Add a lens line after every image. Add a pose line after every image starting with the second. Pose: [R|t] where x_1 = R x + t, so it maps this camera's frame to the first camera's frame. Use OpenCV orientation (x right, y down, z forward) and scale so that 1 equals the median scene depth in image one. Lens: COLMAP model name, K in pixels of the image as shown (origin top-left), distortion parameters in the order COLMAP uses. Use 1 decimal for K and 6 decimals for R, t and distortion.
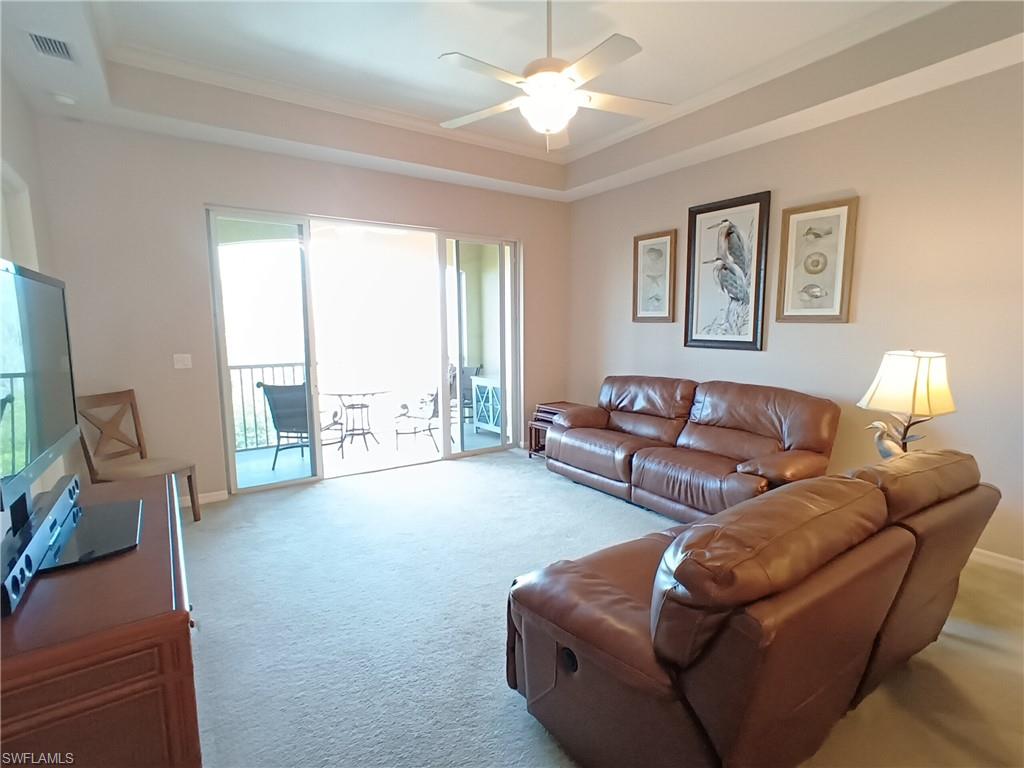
lens RADIAL K [[502.7, 0, 512.0], [0, 502.7, 384.0], [0, 0, 1]] dist [0.008385, -0.000173]
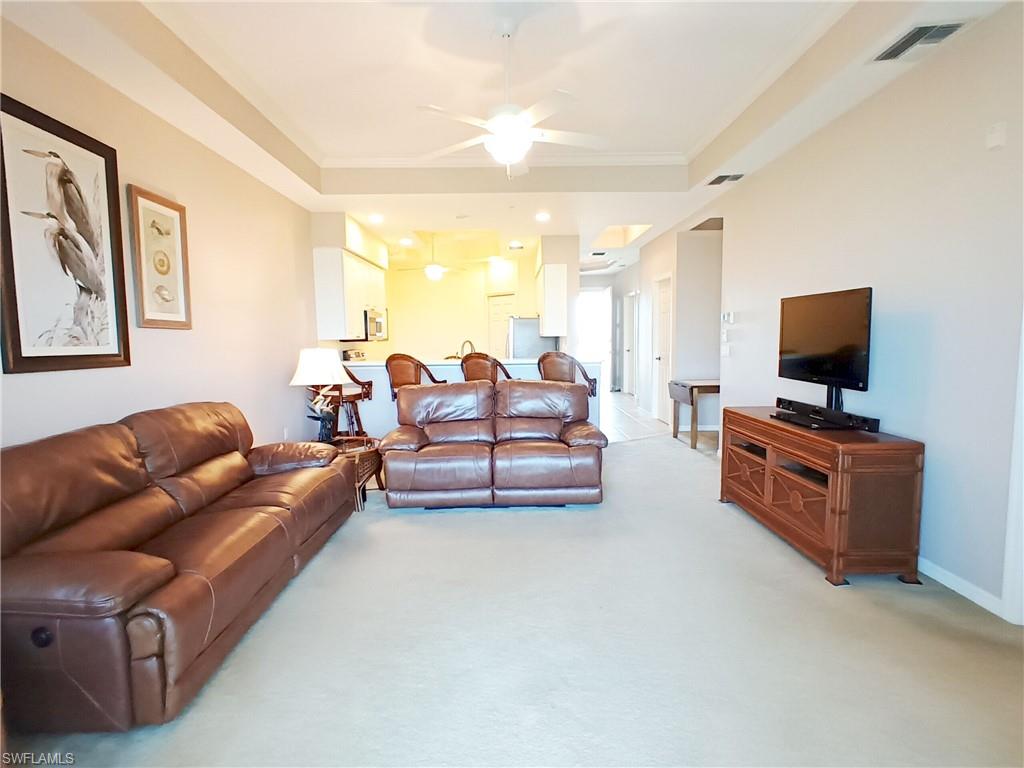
lens RADIAL K [[502.7, 0, 512.0], [0, 502.7, 384.0], [0, 0, 1]] dist [0.008385, -0.000173]
pose [[-0.833041, -0.037678, 0.551927, -0.355892], [0.082046, 0.978230, 0.190615, -0.124400], [-0.547094, 0.204073, -0.811815, 1.204386]]
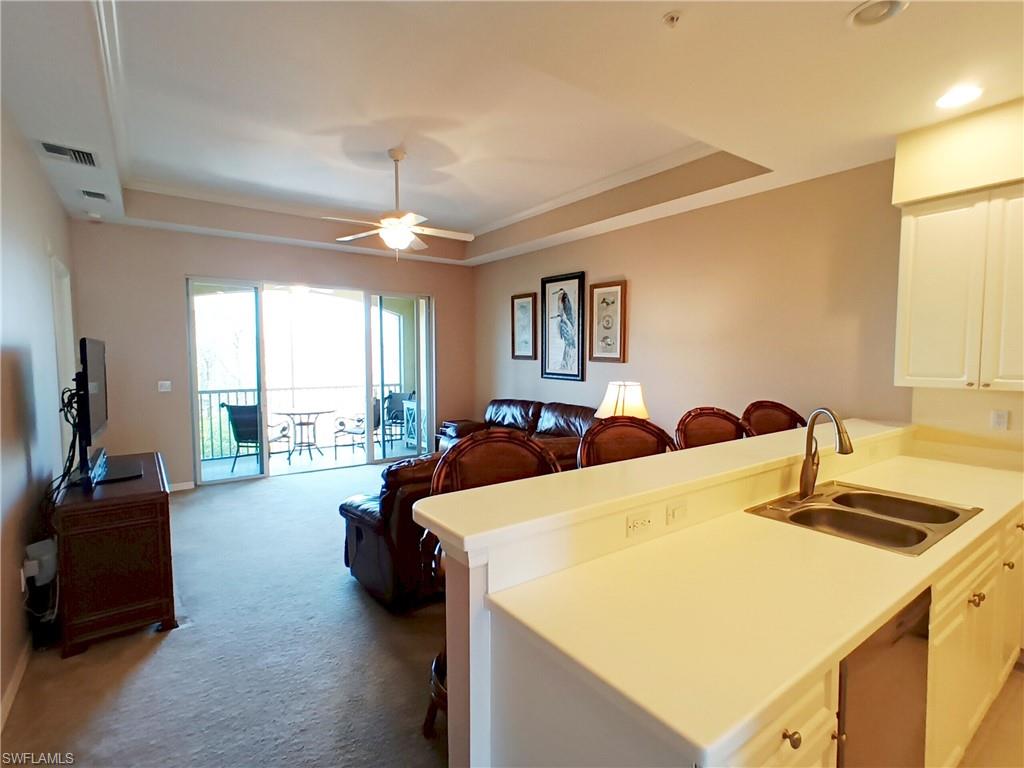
lens RADIAL K [[498.3, 0, 512.0], [0, 498.3, 384.0], [0, 0, 1]] dist [-0.003145, 0.010723]
pose [[0.999230, 0.004772, 0.038955, 0.223596], [-0.002529, 0.998347, -0.057412, 0.021752], [-0.039165, 0.057269, 0.997590, -0.364411]]
